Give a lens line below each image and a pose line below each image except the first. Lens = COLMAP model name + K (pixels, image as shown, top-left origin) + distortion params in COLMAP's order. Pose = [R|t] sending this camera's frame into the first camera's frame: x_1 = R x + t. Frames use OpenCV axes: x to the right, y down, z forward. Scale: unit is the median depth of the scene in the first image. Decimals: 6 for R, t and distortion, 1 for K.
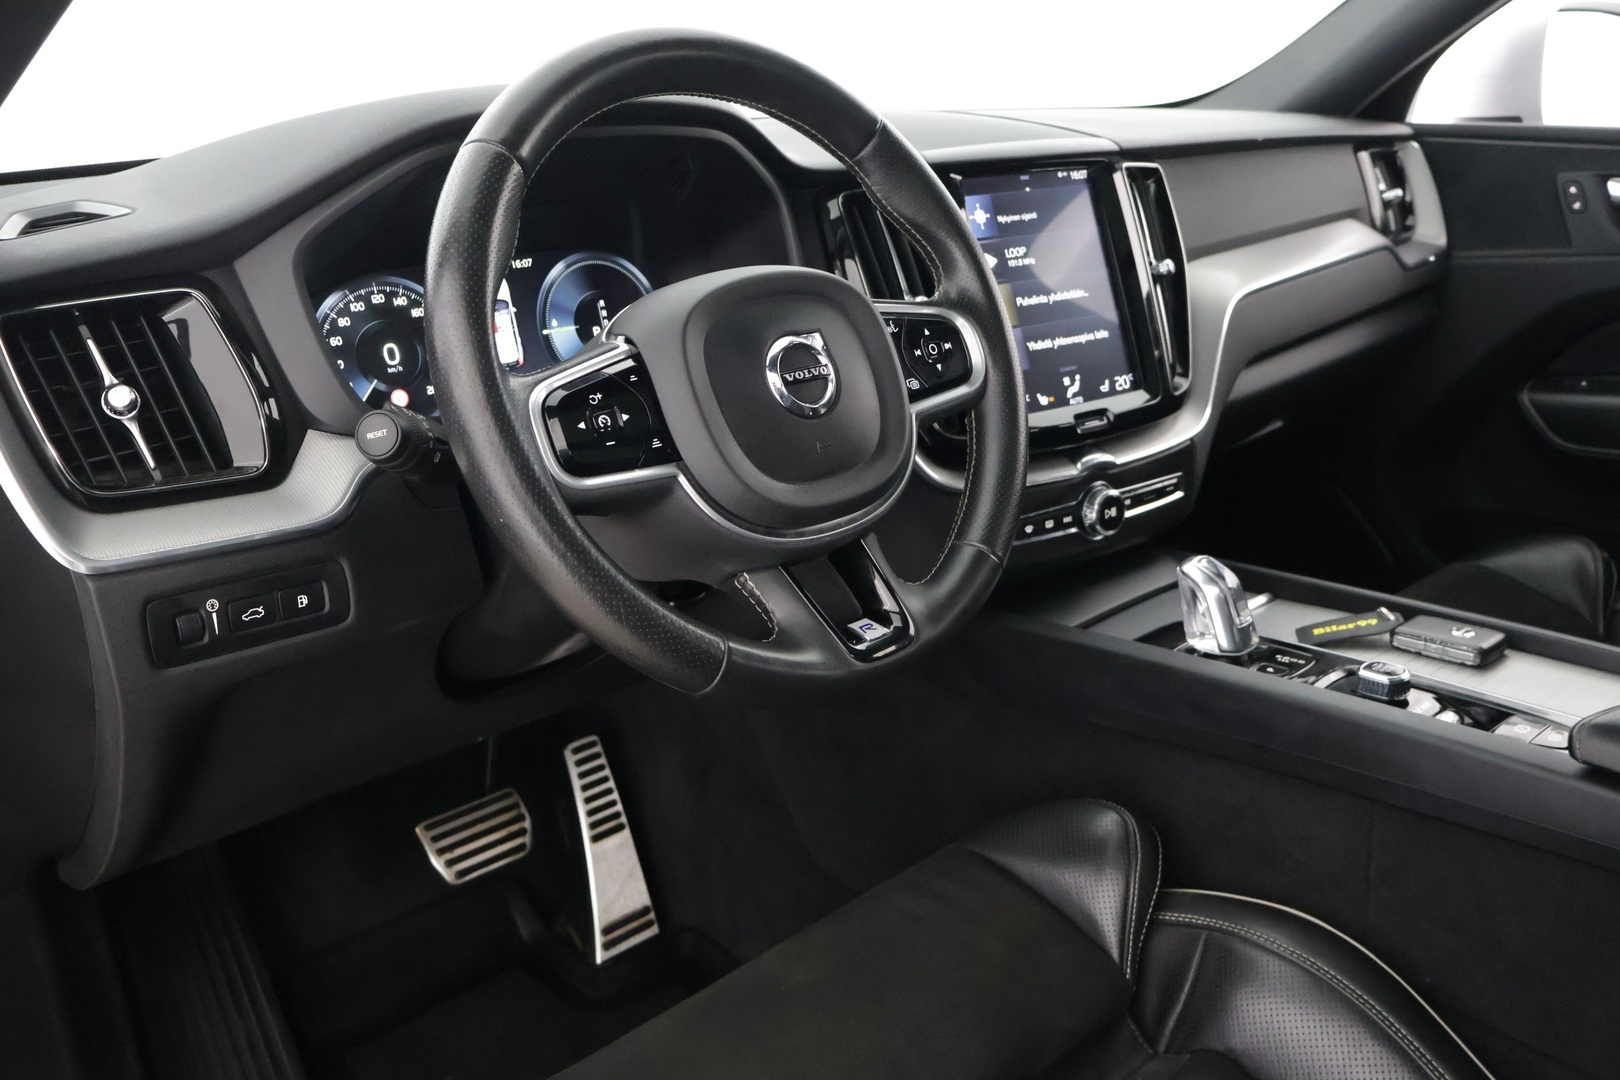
lens RADIAL K [[1362.6, 0, 813.5], [0, 1362.6, 553.9], [0, 0, 1]] dist [-0.011895, 0.026786]
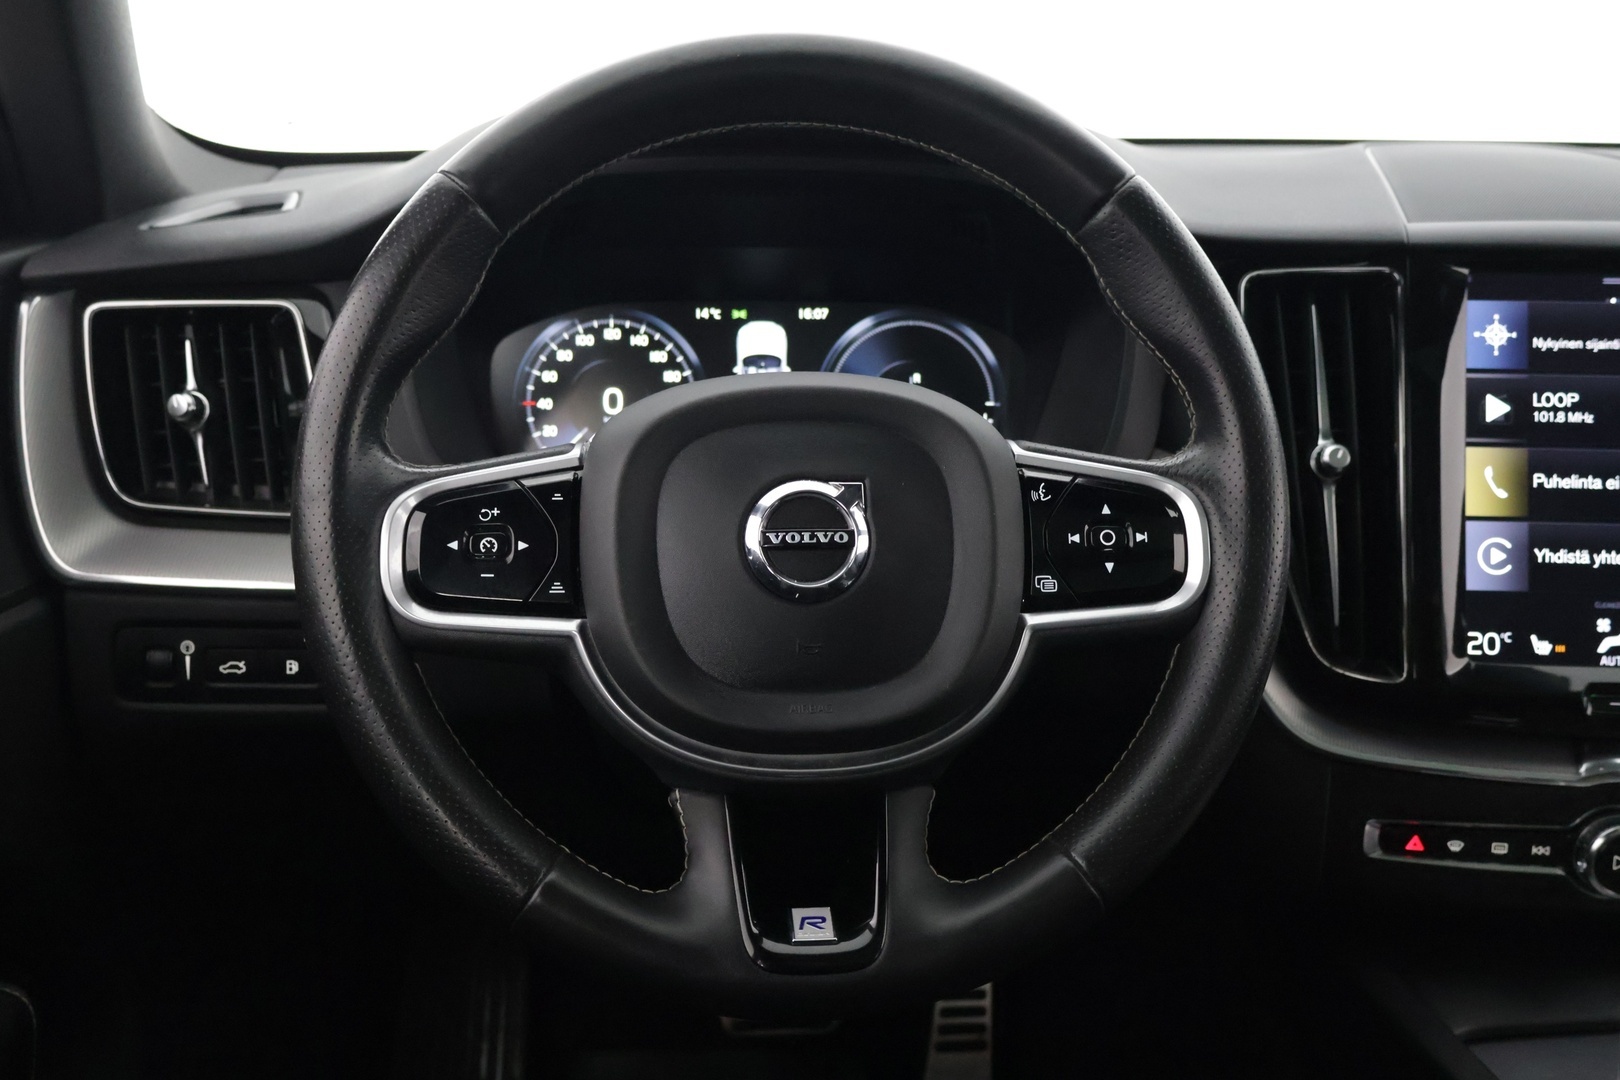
lens RADIAL K [[1640.3, 0, 807.5], [0, 1640.3, 542.0], [0, 0, 1]] dist [0.005385, 0.000000]
pose [[0.787961, 0.214555, -0.577134, 0.350116], [-0.234969, 0.971170, 0.040240, -0.120464], [0.569129, 0.103901, 0.815657, 0.236189]]
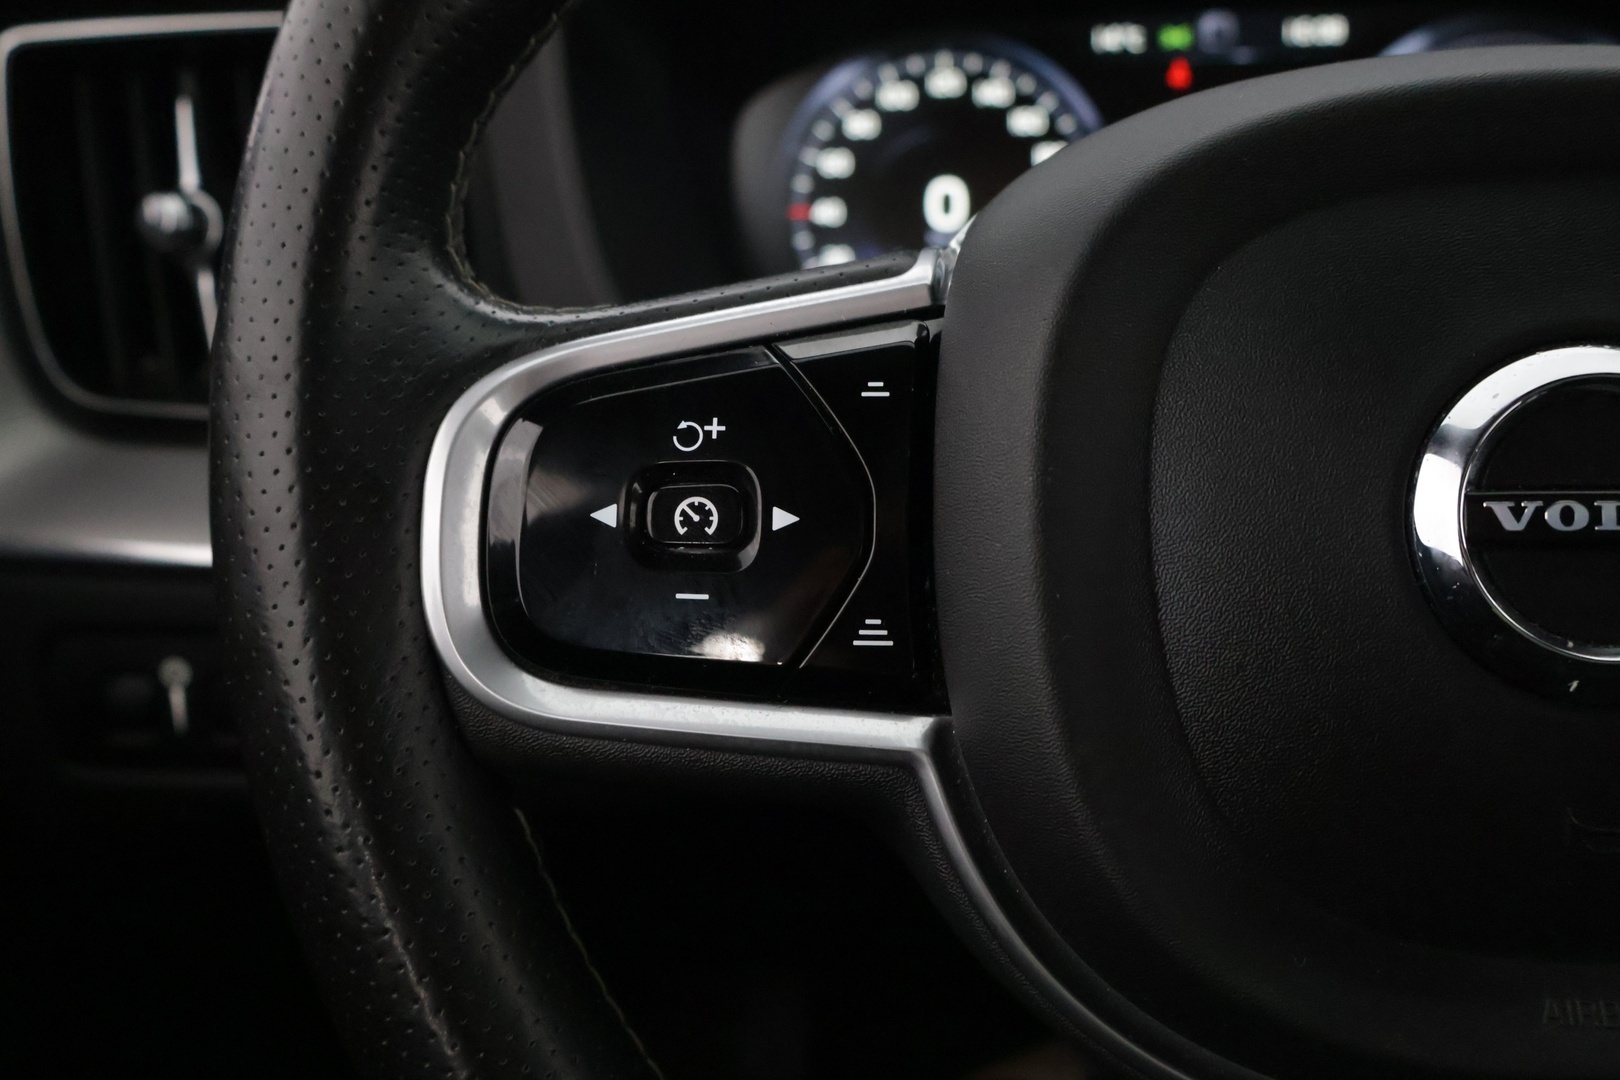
lens RADIAL K [[1640.3, 0, 803.8], [0, 1640.3, 573.2], [0, 0, 1]] dist [0.005385, 0.000000]
pose [[0.683319, 0.287859, -0.670979, 0.068140], [-0.232292, 0.956959, 0.173985, -0.102857], [0.692182, 0.036976, 0.720775, 0.515110]]
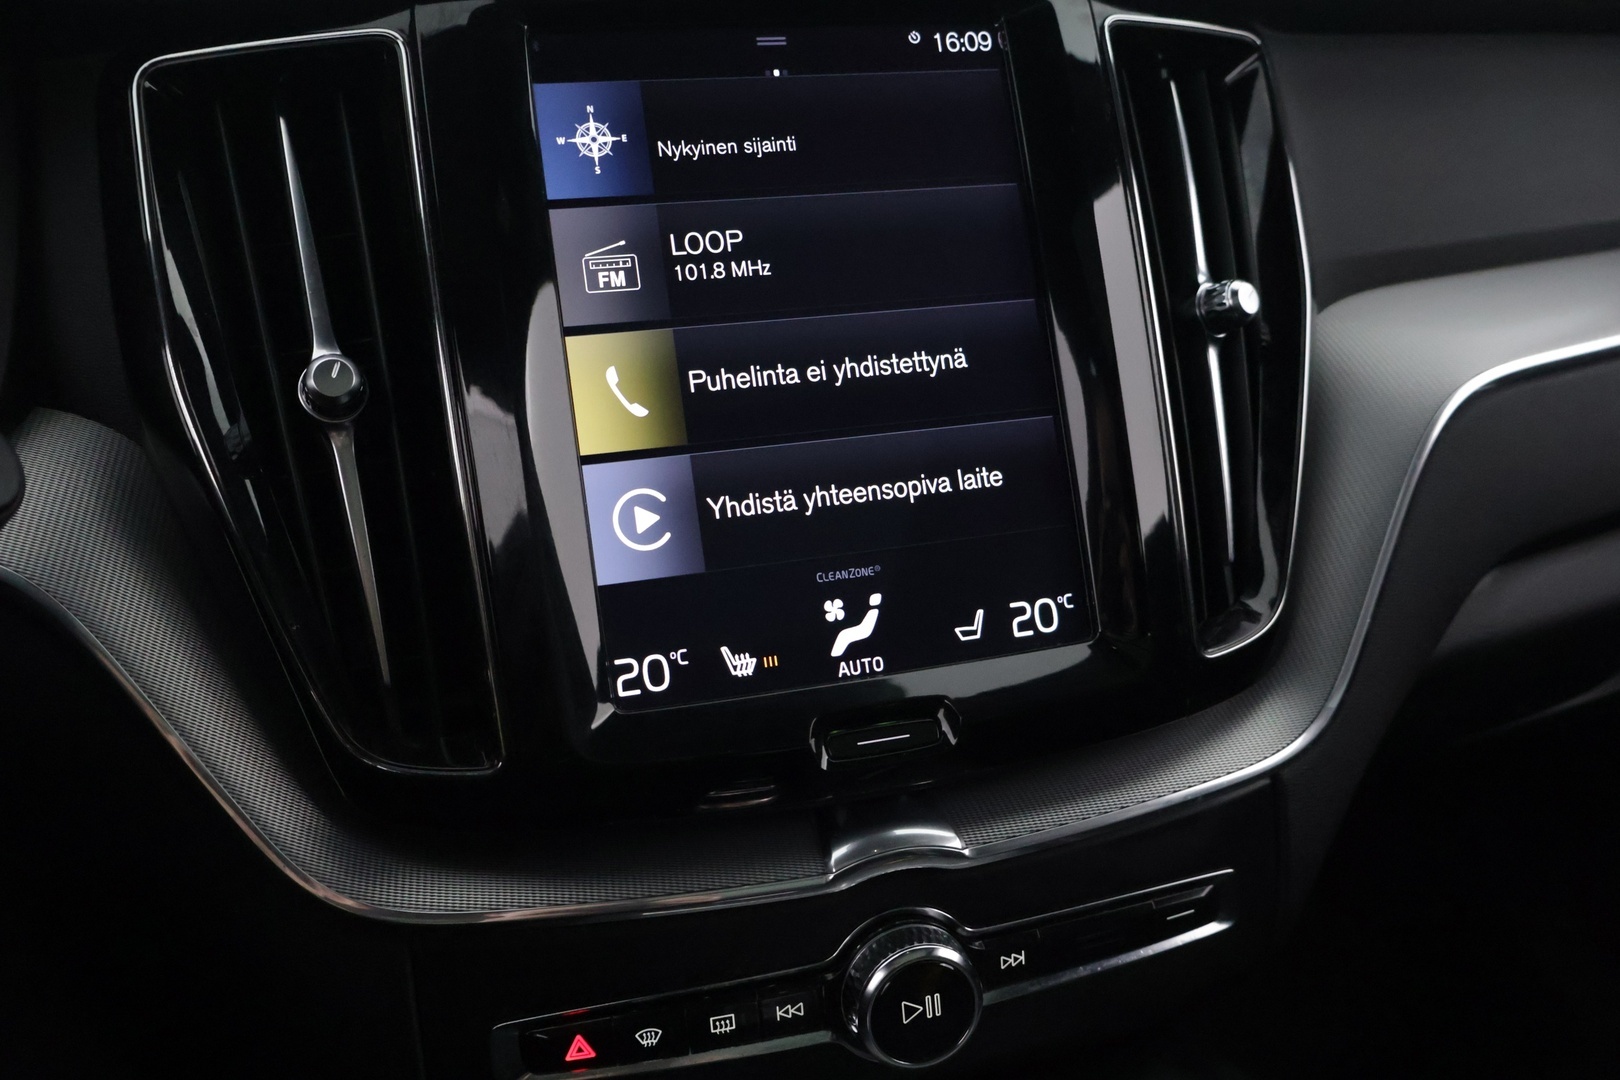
lens RADIAL K [[1362.6, 0, 814.2], [0, 1362.6, 545.6], [0, 0, 1]] dist [-0.011895, 0.026786]
pose [[0.950834, 0.081735, -0.298721, 0.313545], [-0.092058, 0.995540, -0.020625, -0.149535], [0.295703, 0.047111, 0.954118, 0.729038]]
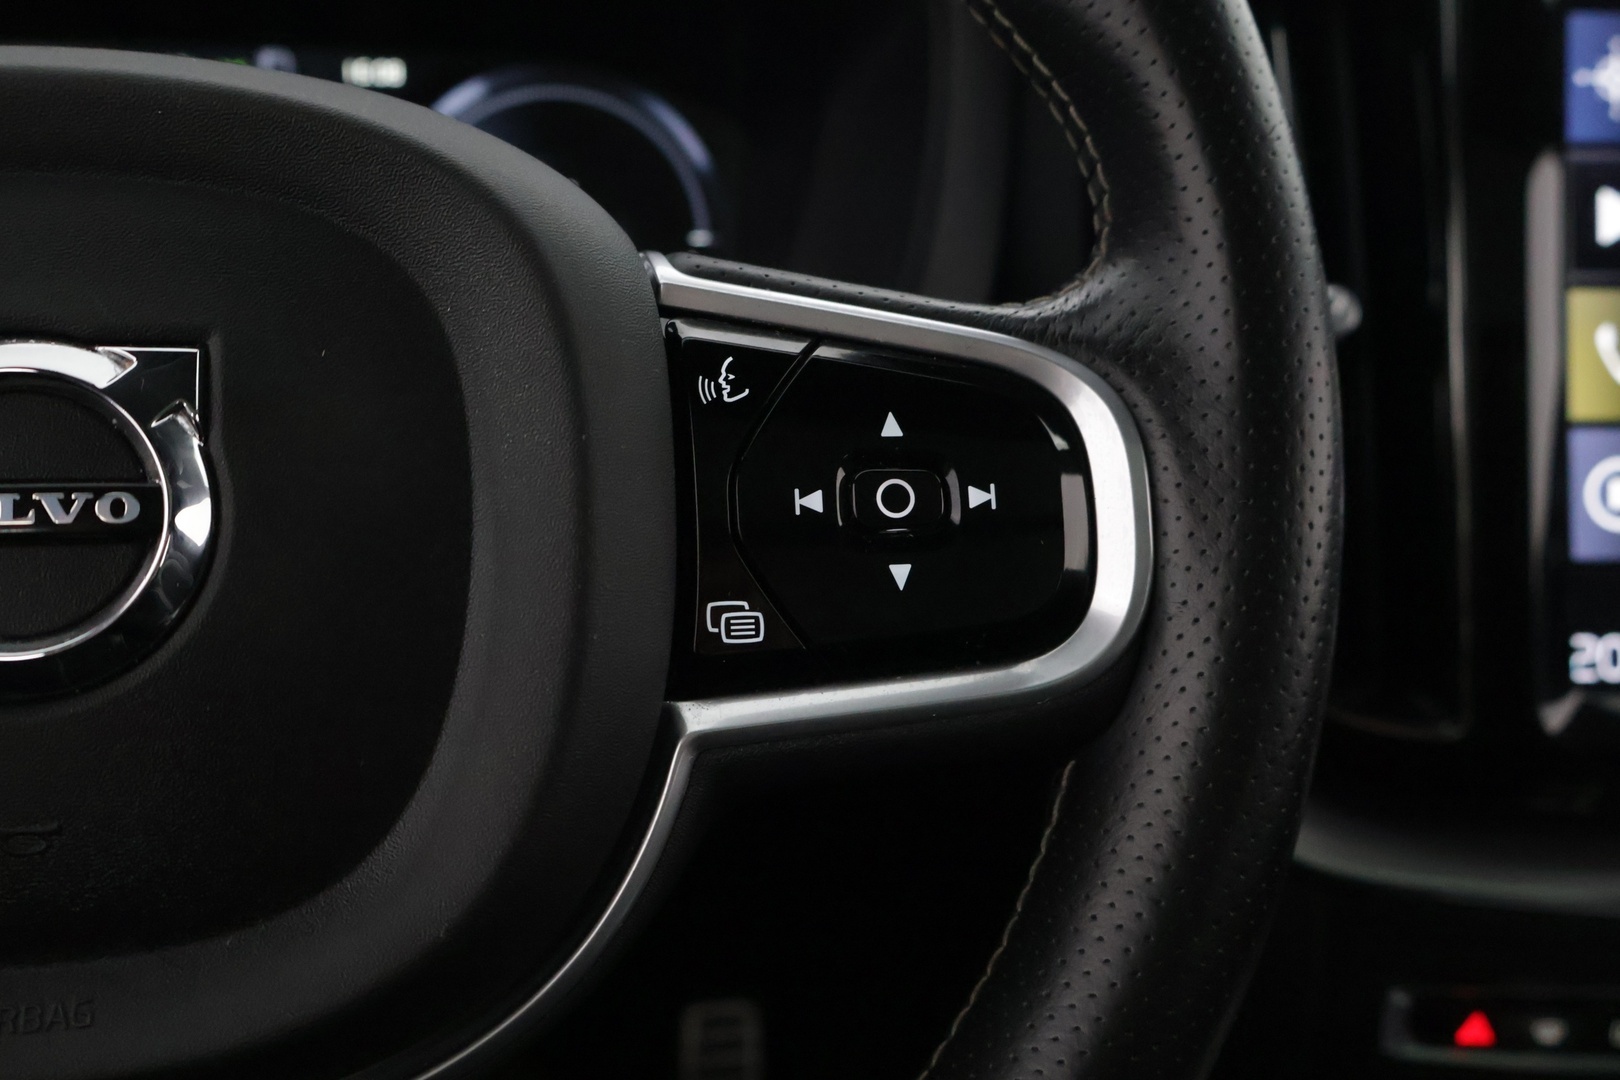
lens RADIAL K [[1640.3, 0, 806.9], [0, 1640.3, 541.0], [0, 0, 1]] dist [0.005385, 0.000000]
pose [[0.850203, 0.234470, -0.471358, 0.178871], [-0.234133, 0.970329, 0.060362, -0.129490], [0.471526, 0.059040, 0.879874, 0.602215]]
